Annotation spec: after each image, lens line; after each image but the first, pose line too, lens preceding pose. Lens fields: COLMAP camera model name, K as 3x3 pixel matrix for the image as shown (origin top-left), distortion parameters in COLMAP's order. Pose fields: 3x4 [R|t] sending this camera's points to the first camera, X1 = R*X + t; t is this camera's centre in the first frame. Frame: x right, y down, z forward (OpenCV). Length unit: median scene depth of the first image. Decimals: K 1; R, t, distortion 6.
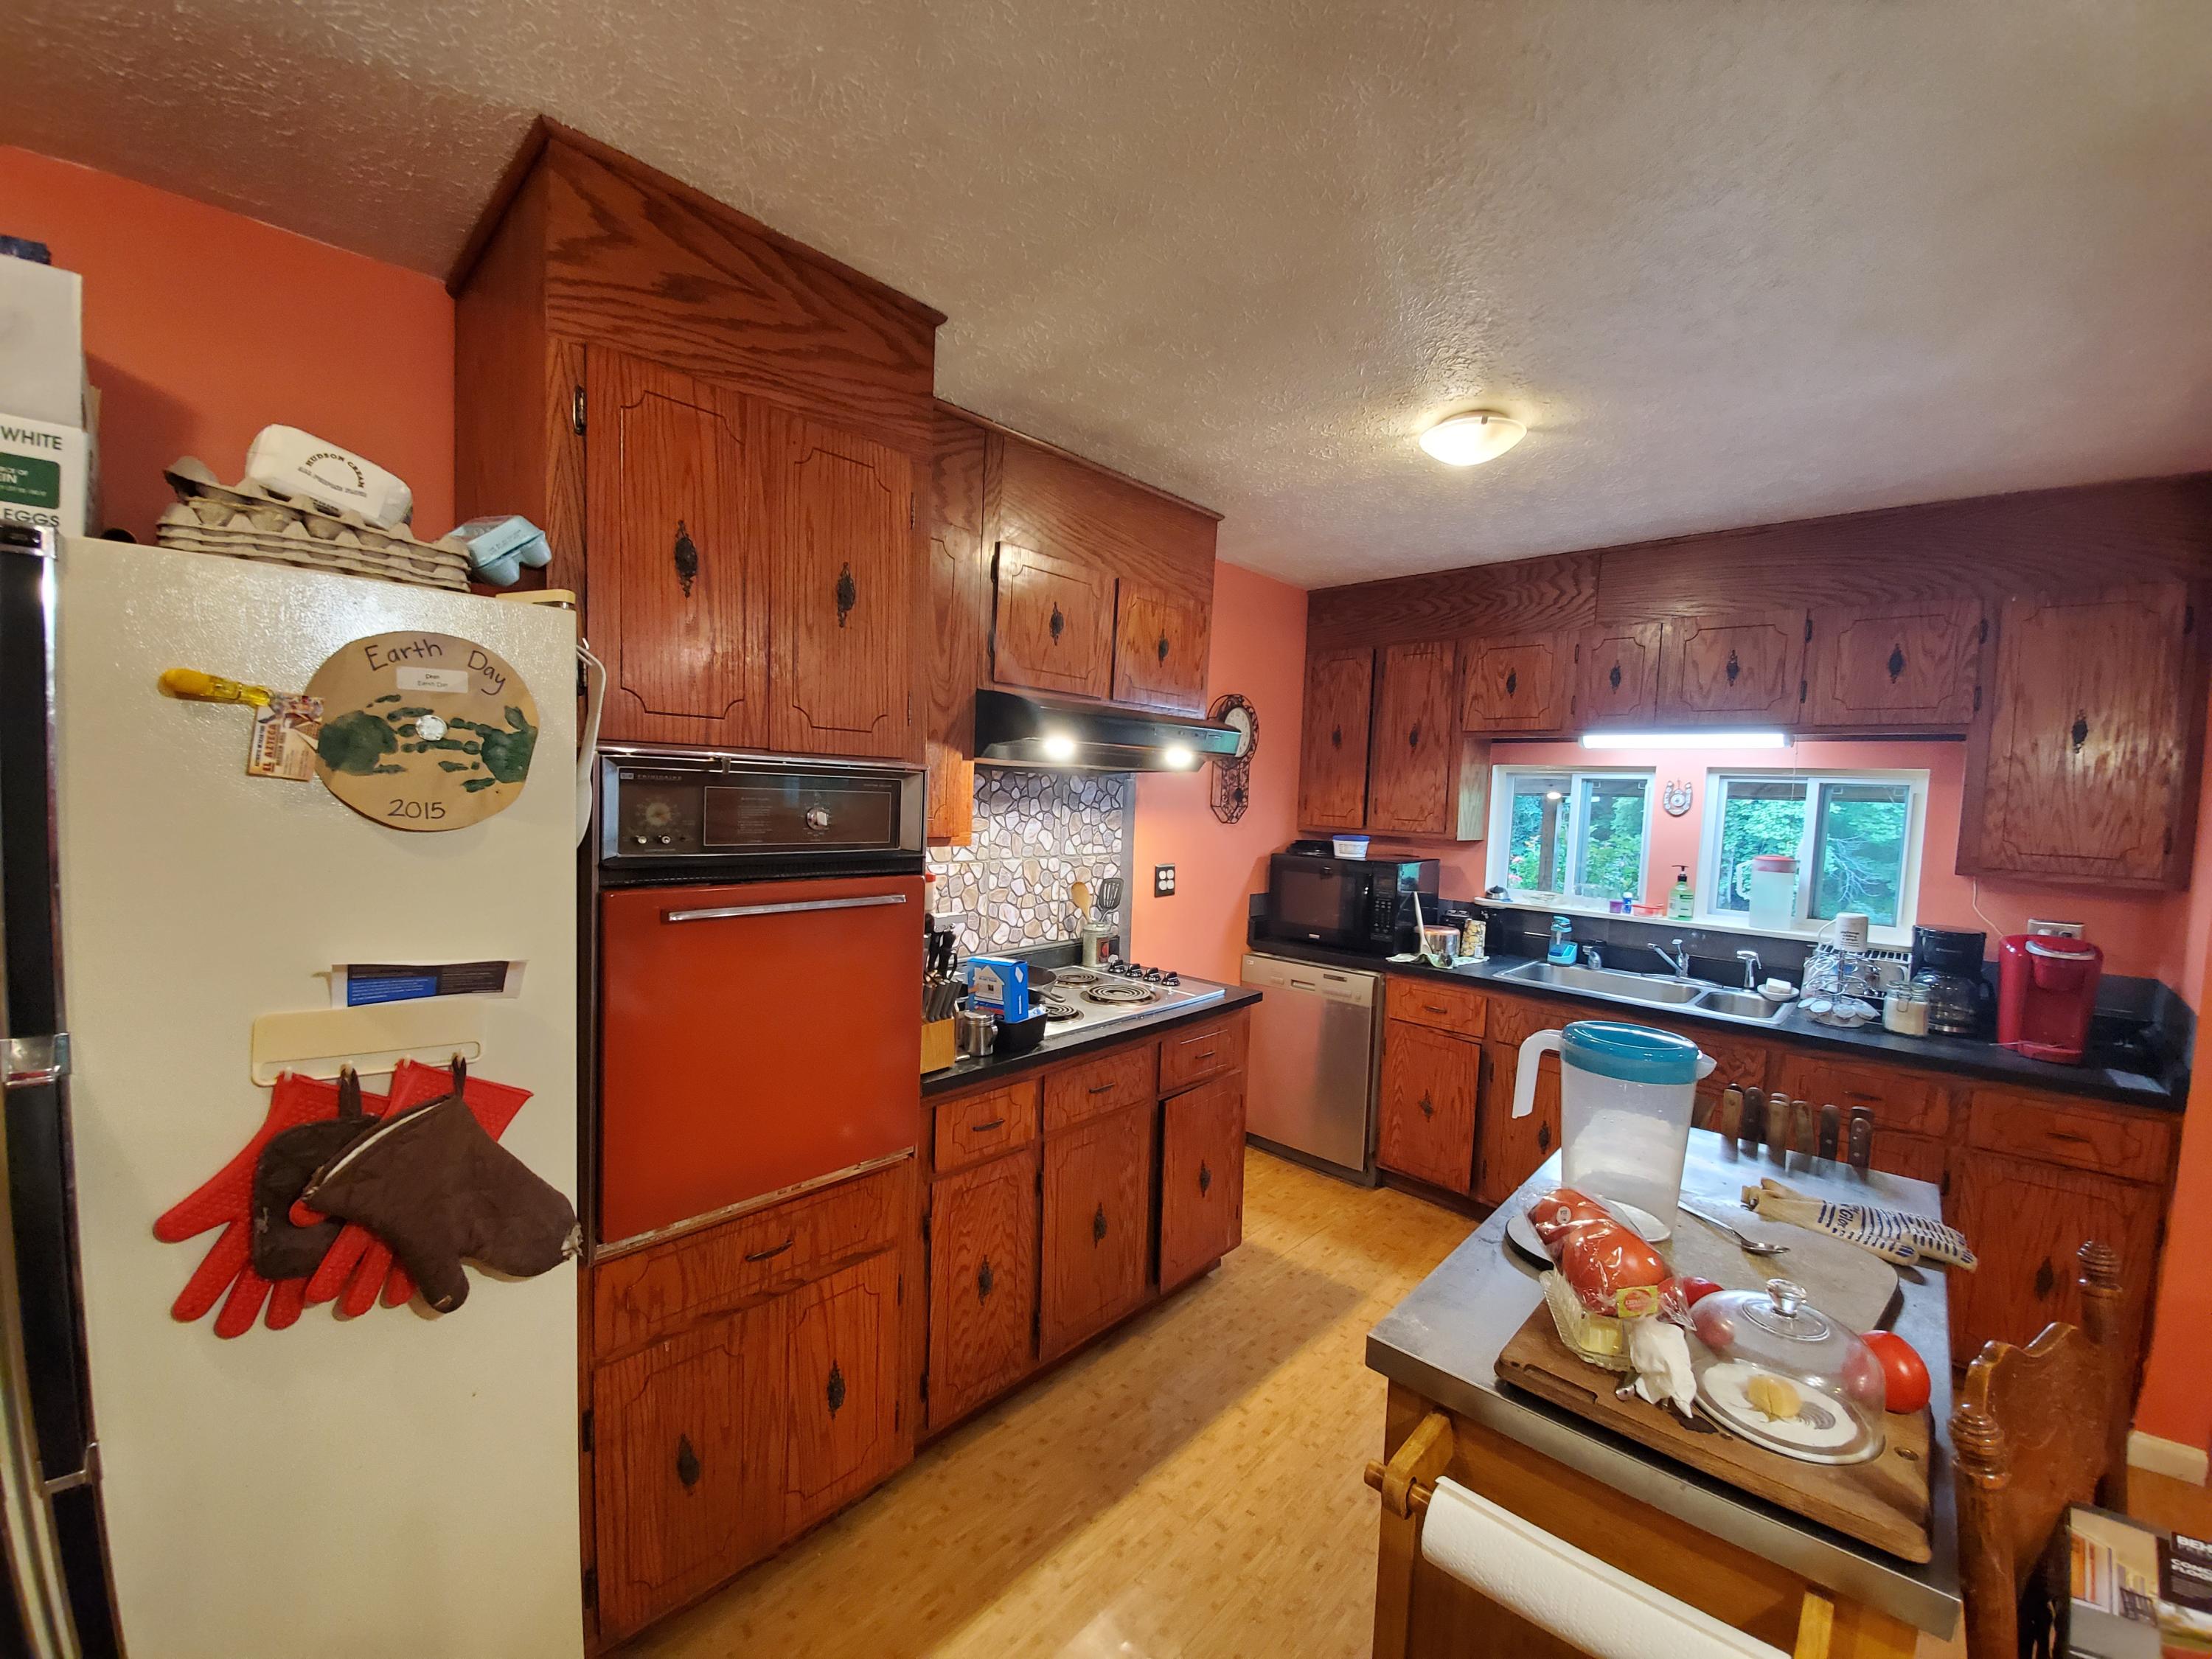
lens RADIAL K [[871.3, 0, 1107.4], [0, 871.3, 846.6], [0, 0, 1]] dist [-0.007320, -0.009382]
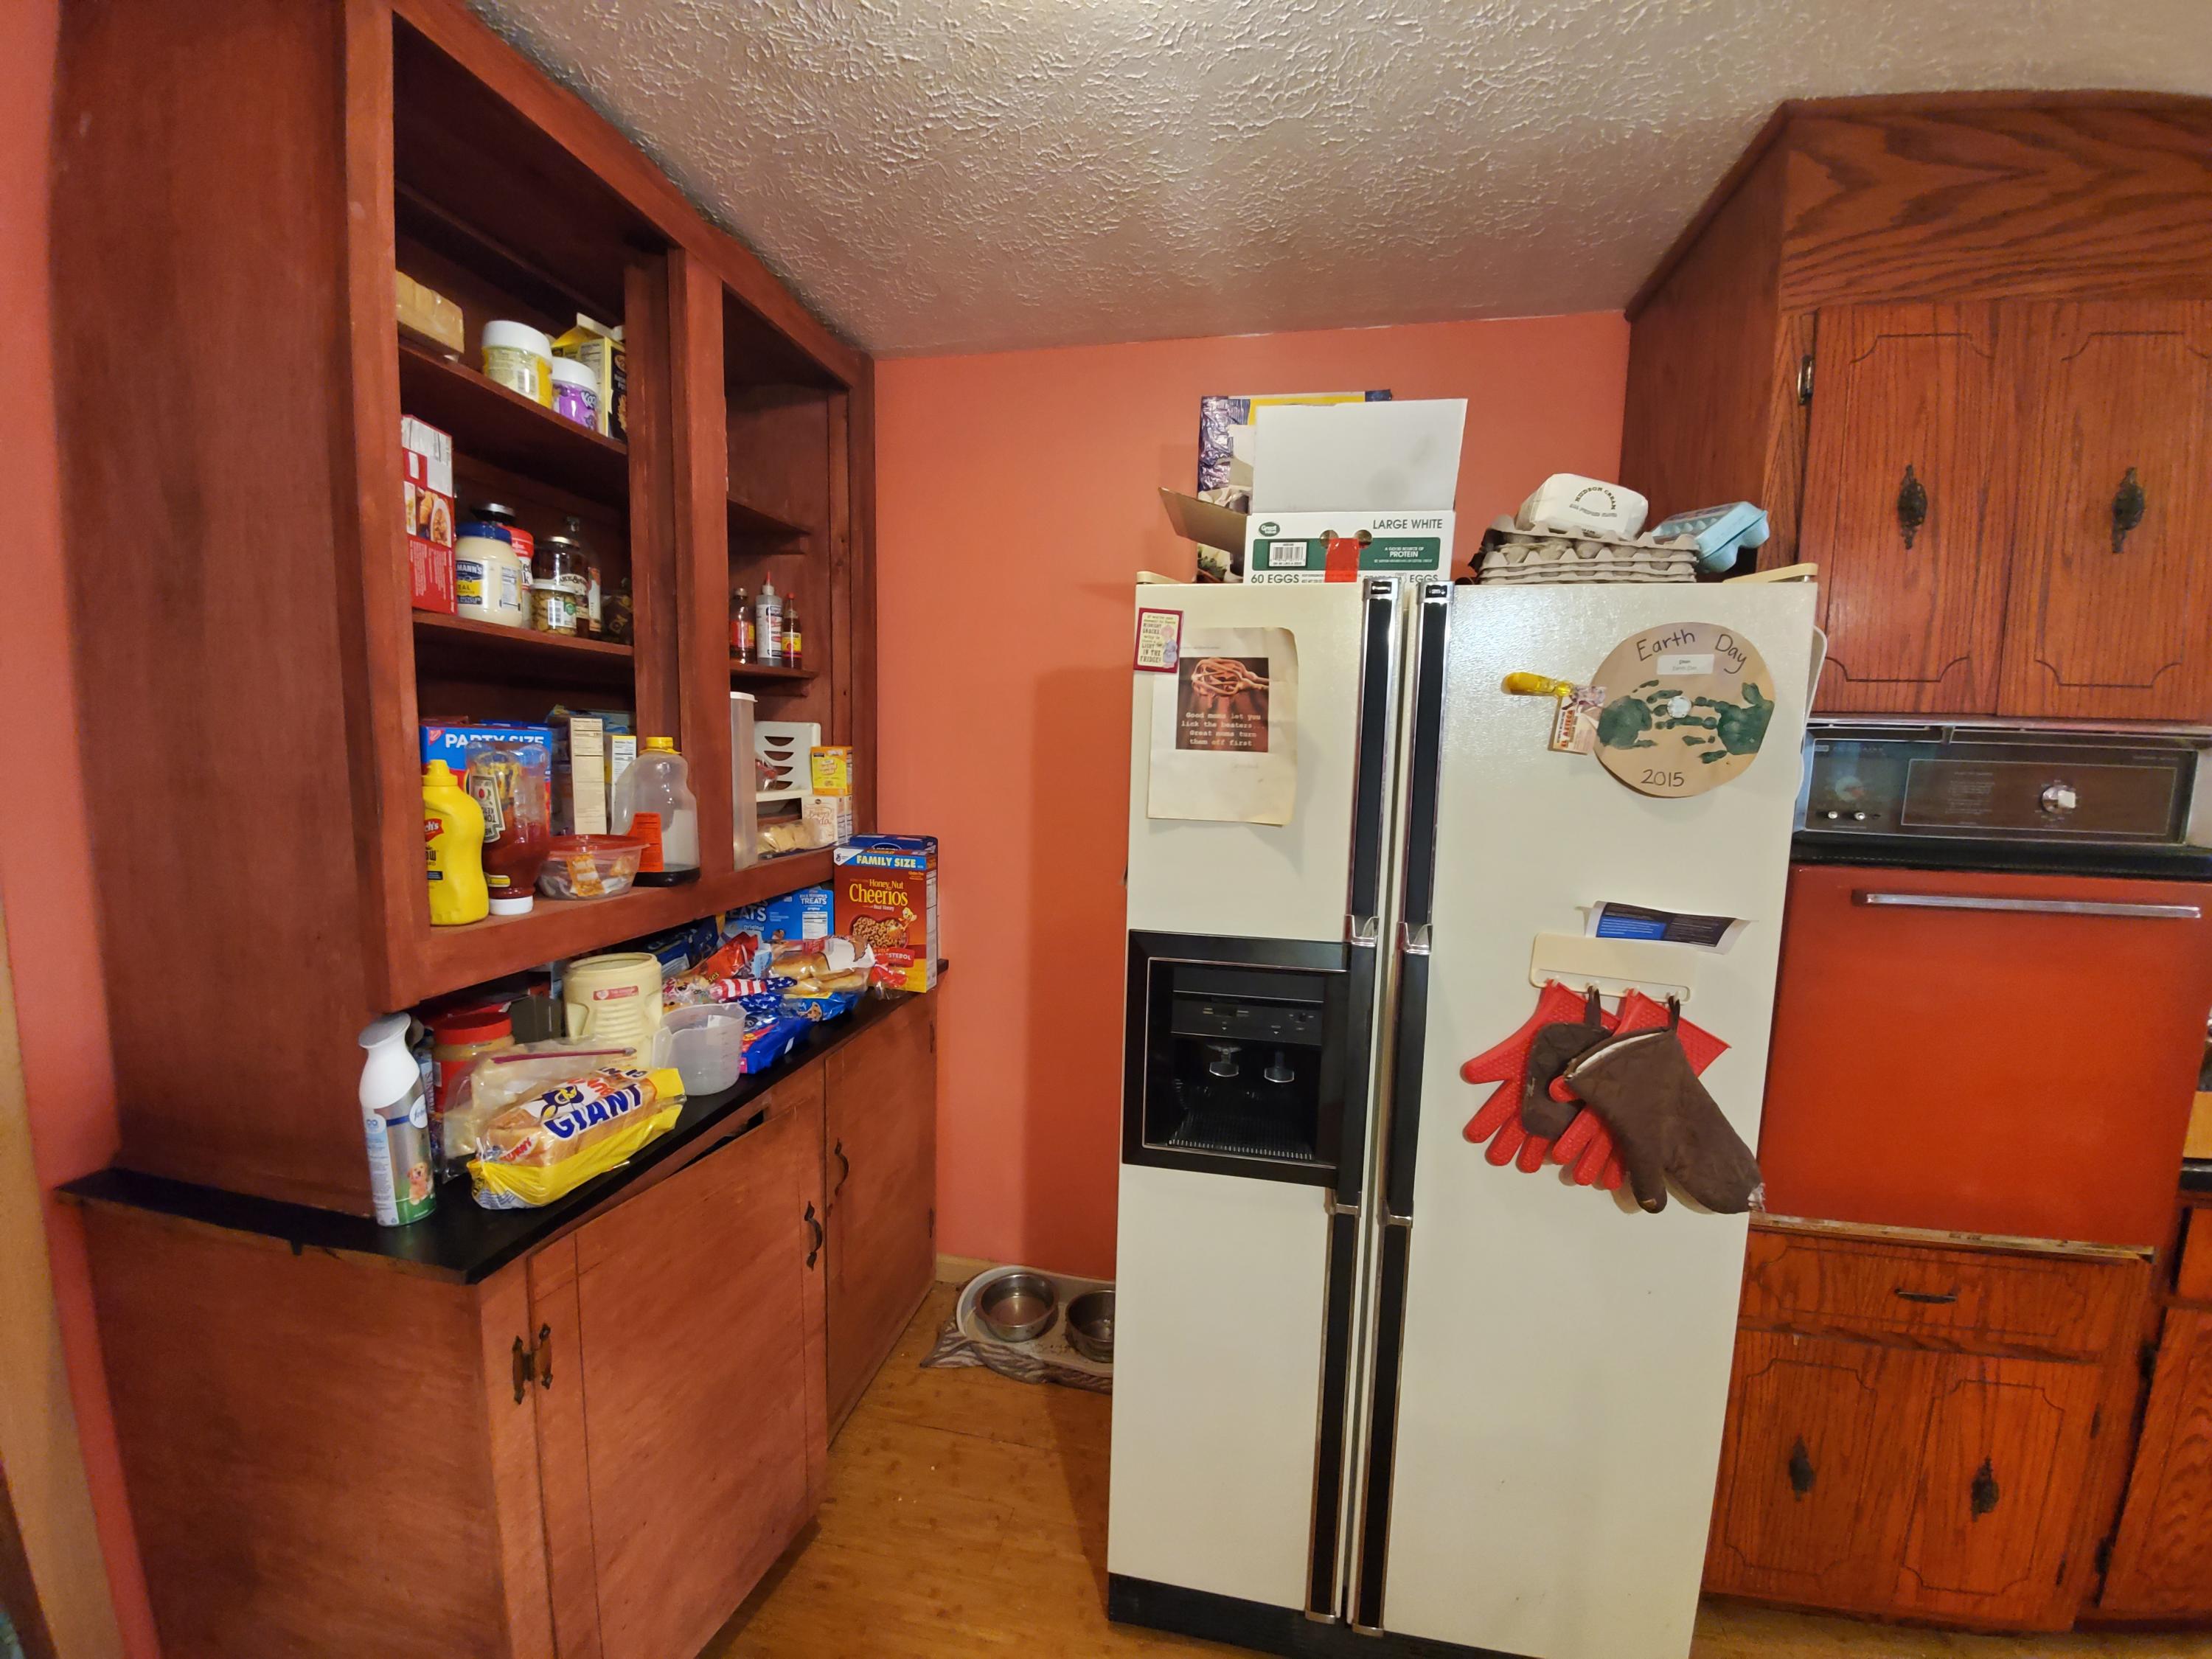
lens RADIAL K [[871.3, 0, 1091.8], [0, 871.3, 844.6], [0, 0, 1]] dist [-0.007320, -0.009382]
pose [[0.515725, 0.071032, -0.853805, -0.155931], [-0.054453, 0.997260, 0.050075, 0.023557], [0.855022, 0.020667, 0.518179, -0.206087]]
